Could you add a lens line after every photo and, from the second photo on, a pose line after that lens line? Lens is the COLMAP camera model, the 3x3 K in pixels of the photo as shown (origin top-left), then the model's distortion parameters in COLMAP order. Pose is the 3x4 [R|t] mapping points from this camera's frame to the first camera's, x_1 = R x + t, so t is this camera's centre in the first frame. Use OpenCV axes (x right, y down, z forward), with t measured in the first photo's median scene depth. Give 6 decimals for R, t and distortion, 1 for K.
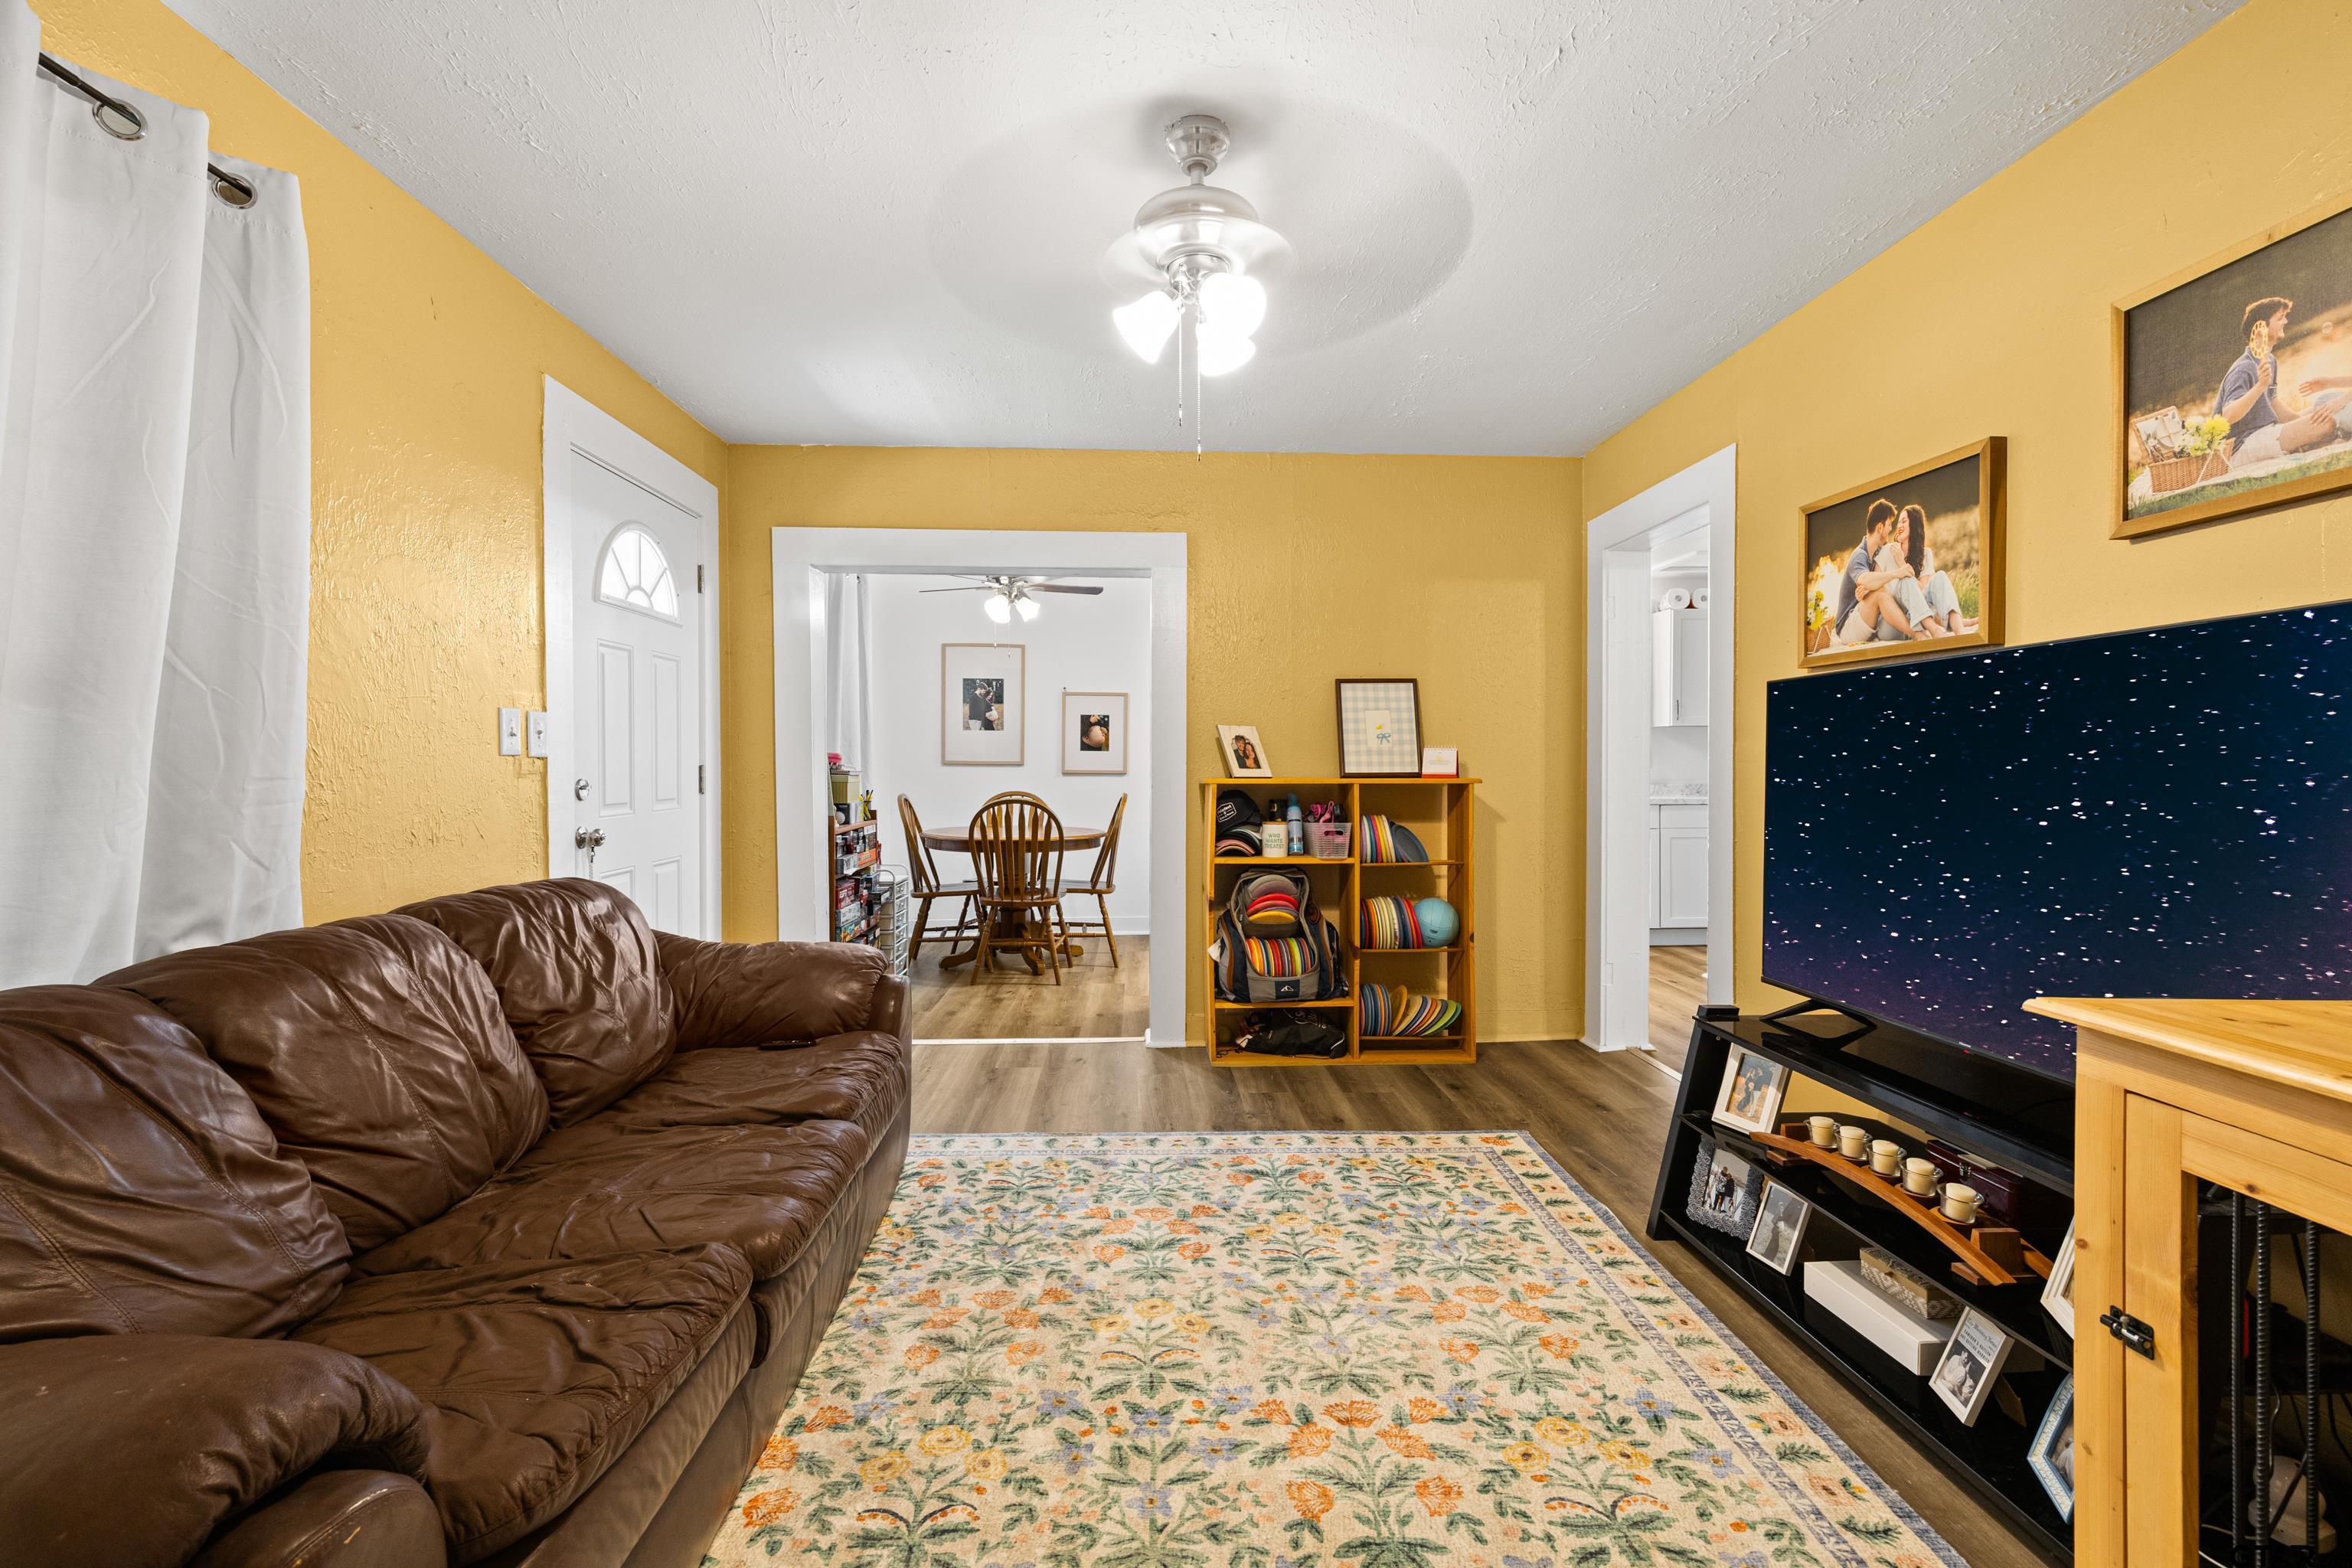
lens RADIAL K [[1081.9, 0, 1176.0], [0, 1081.9, 784.0], [0, 0, 1]] dist [0.002638, 0.000155]
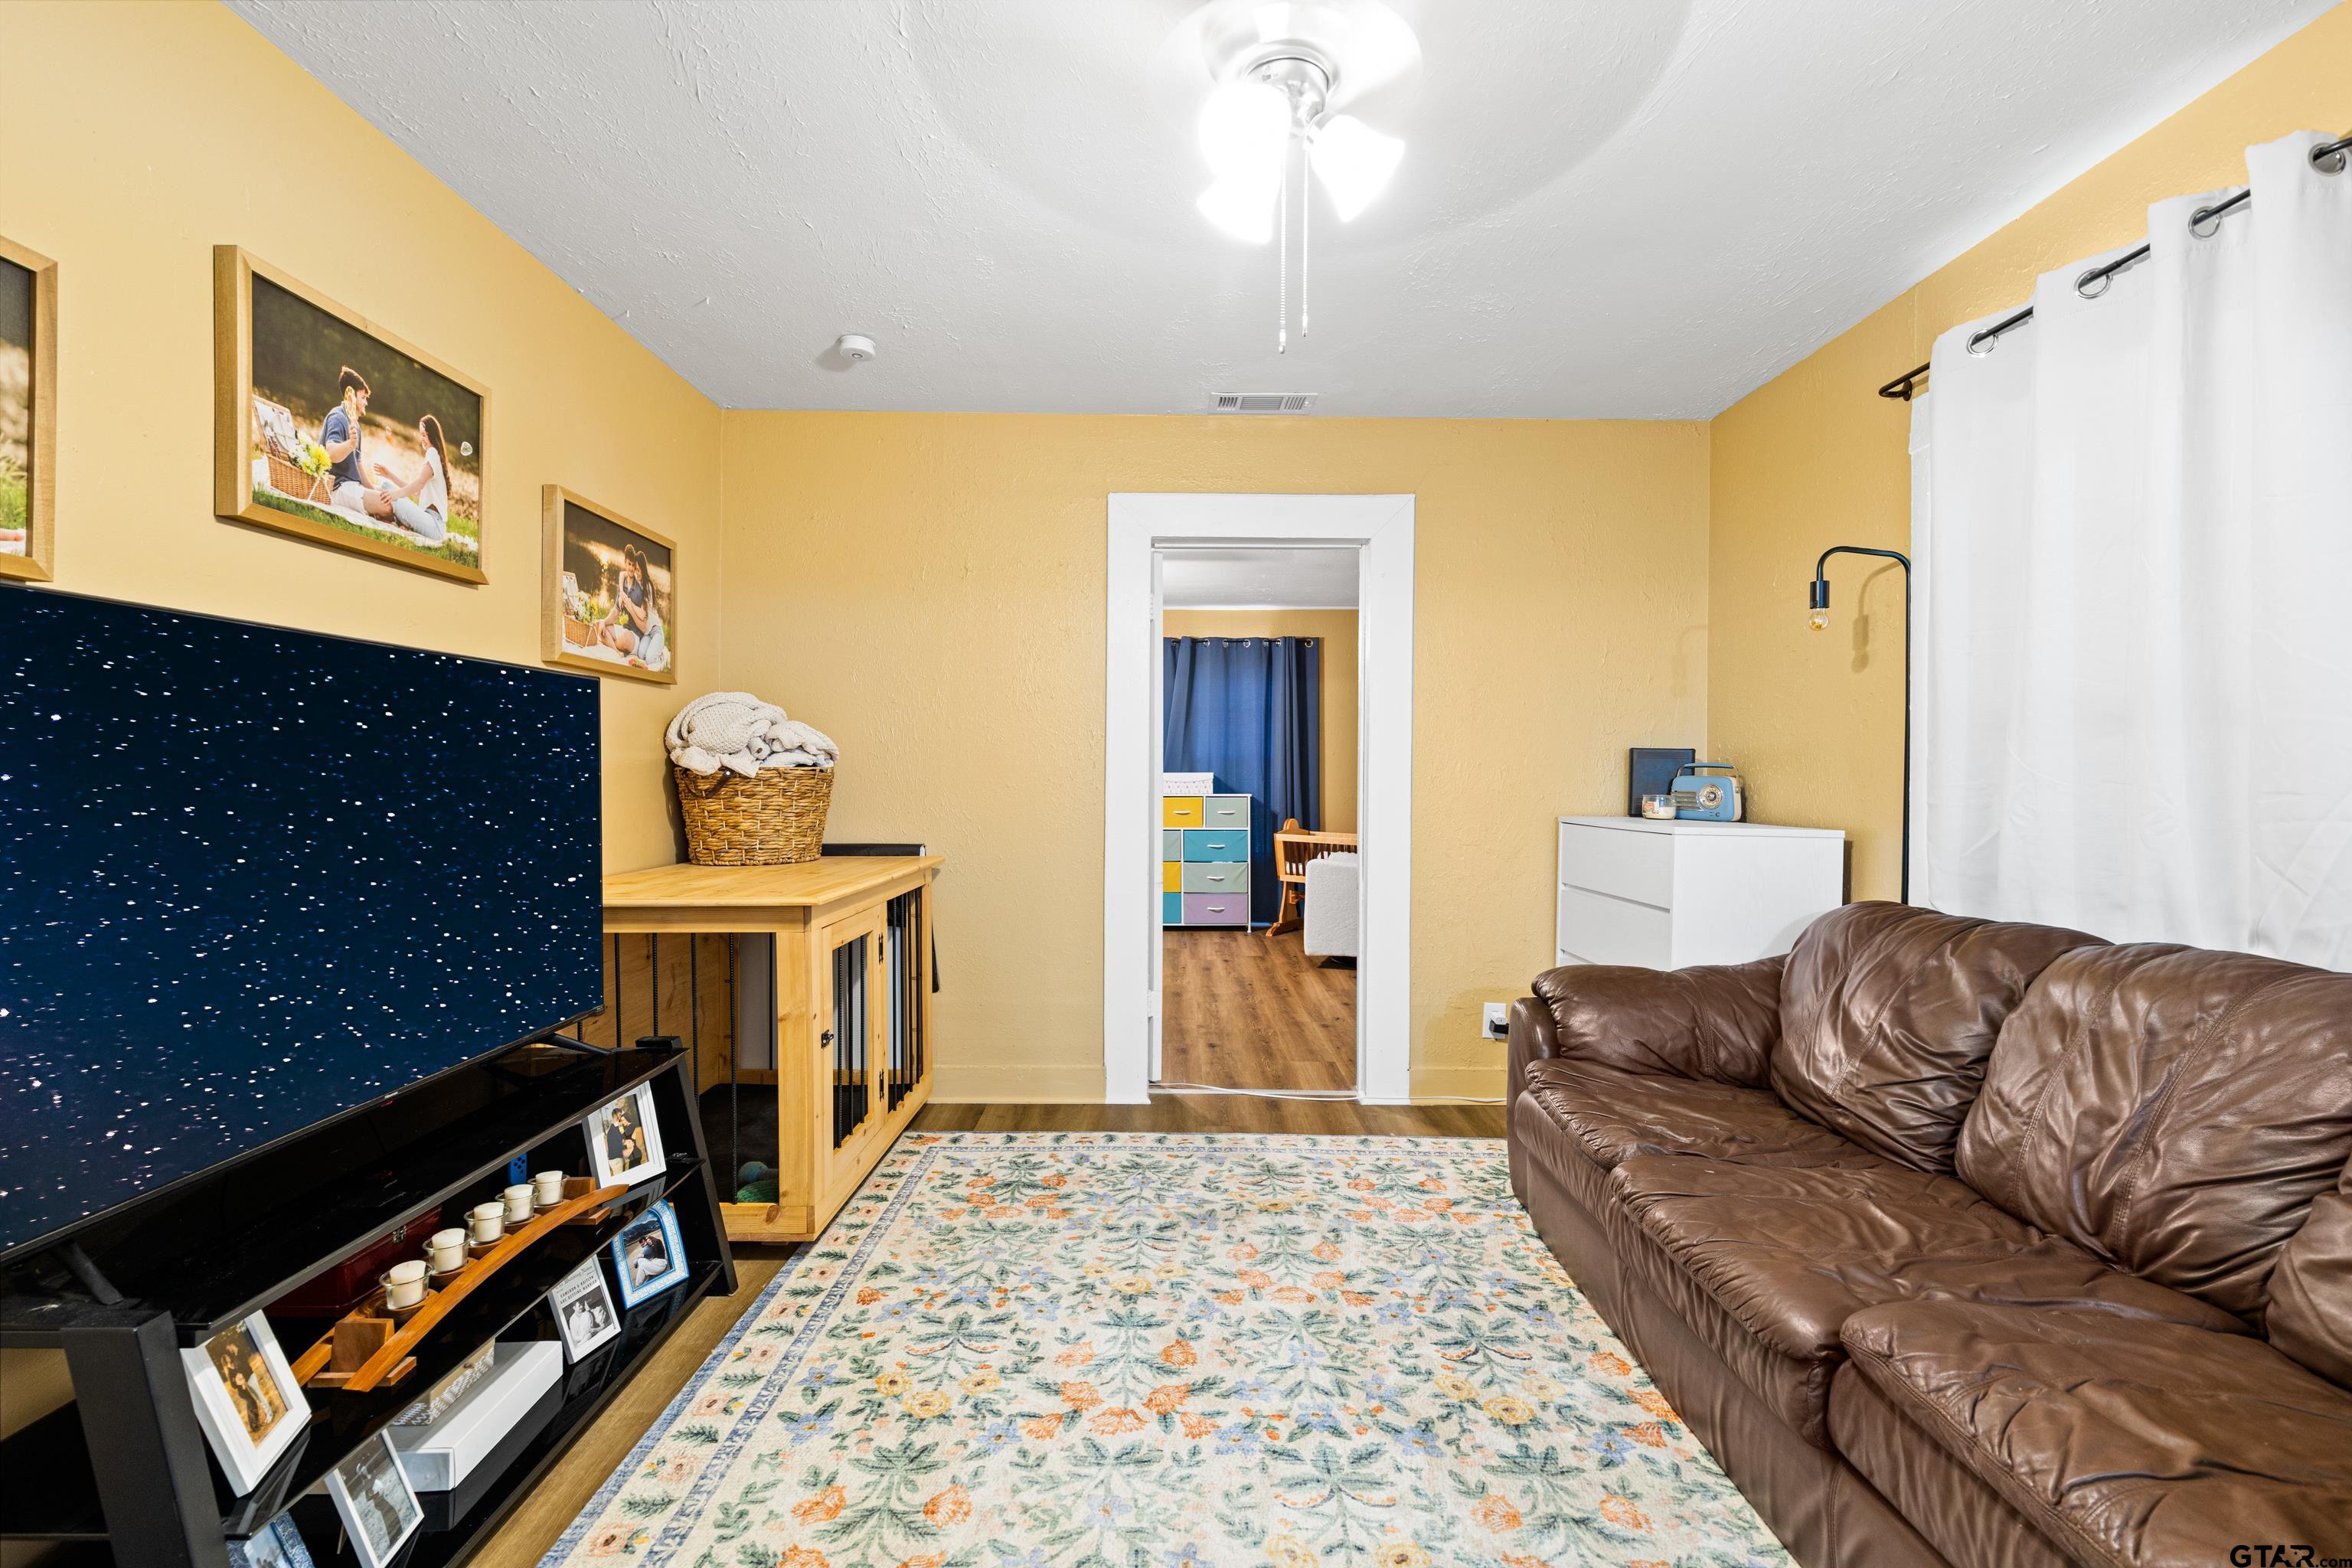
lens RADIAL K [[1062.3, 0, 1173.4], [0, 1062.3, 779.8], [0, 0, 1]] dist [0.012157, -0.006265]
pose [[-0.999293, -0.003837, 0.037393, 0.064947], [-0.003009, 0.999749, 0.022184, -0.029732], [-0.037469, 0.022056, -0.999054, 1.661895]]
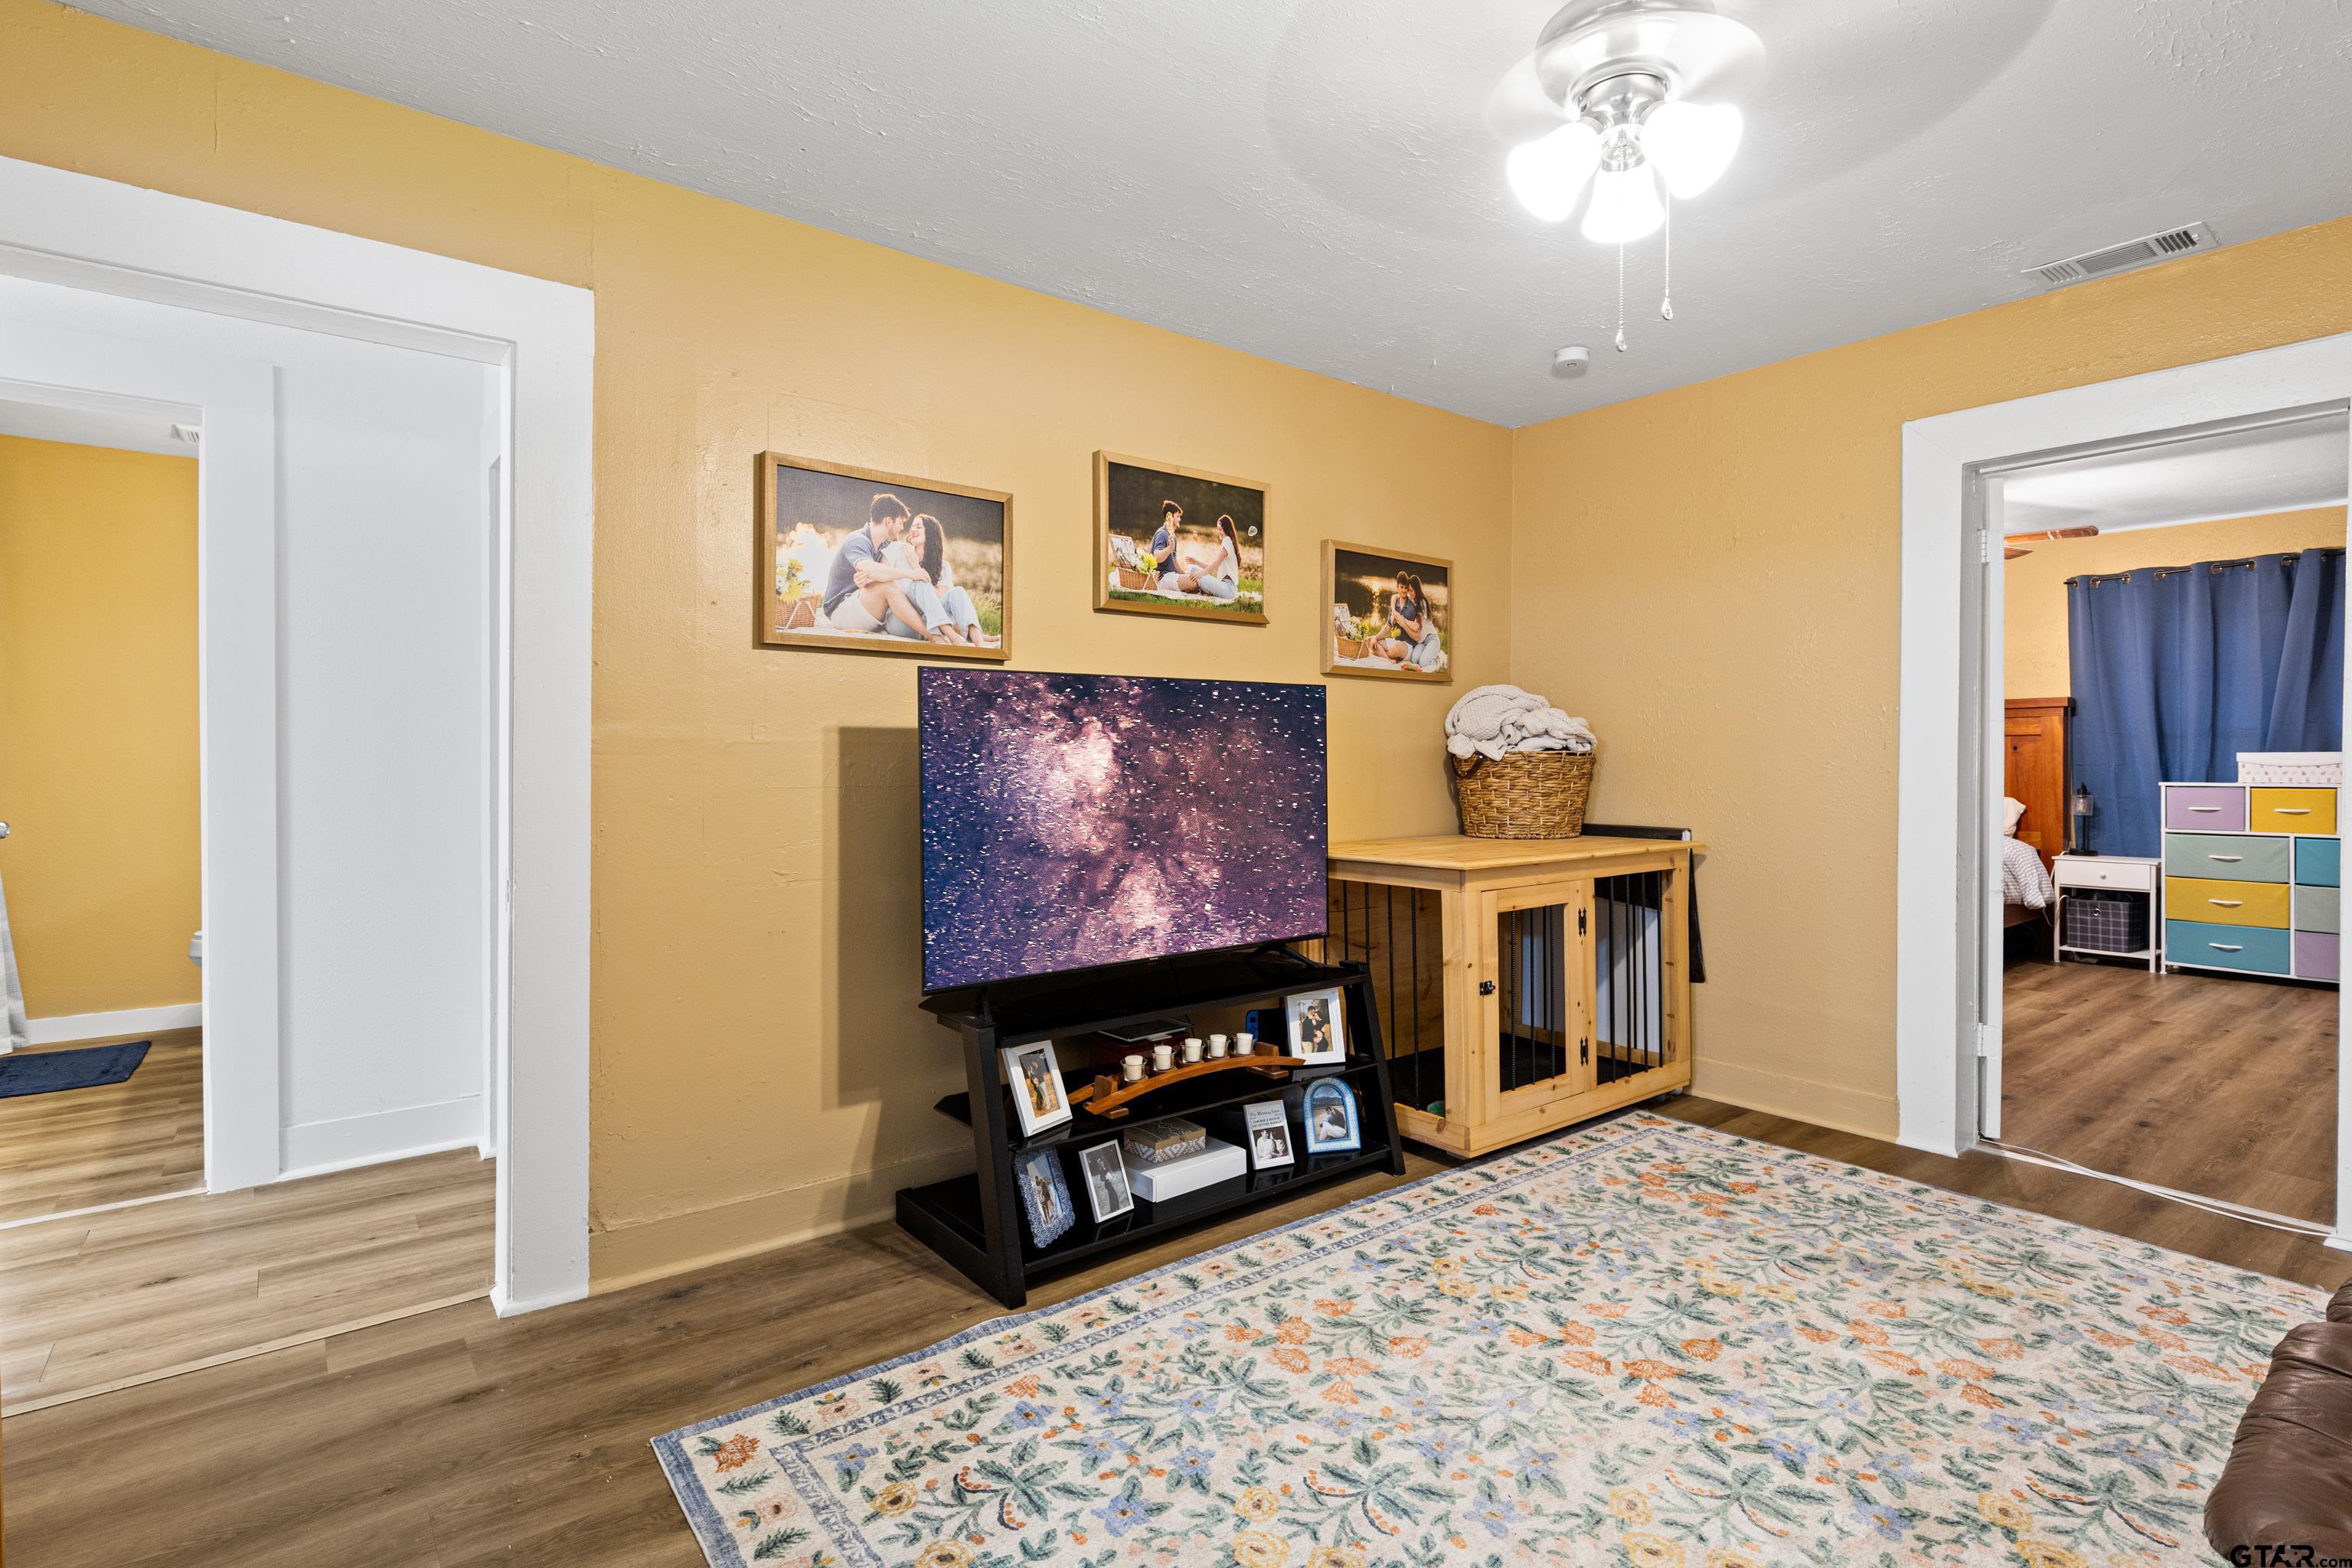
lens RADIAL K [[1134.3, 0, 1172.4], [0, 1134.3, 765.4], [0, 0, 1]] dist [-0.001099, -0.000121]
pose [[-0.586170, -0.003932, 0.810178, -0.422911], [0.015991, 0.999737, 0.016421, -0.028220], [-0.810030, 0.022581, -0.585953, 1.665280]]
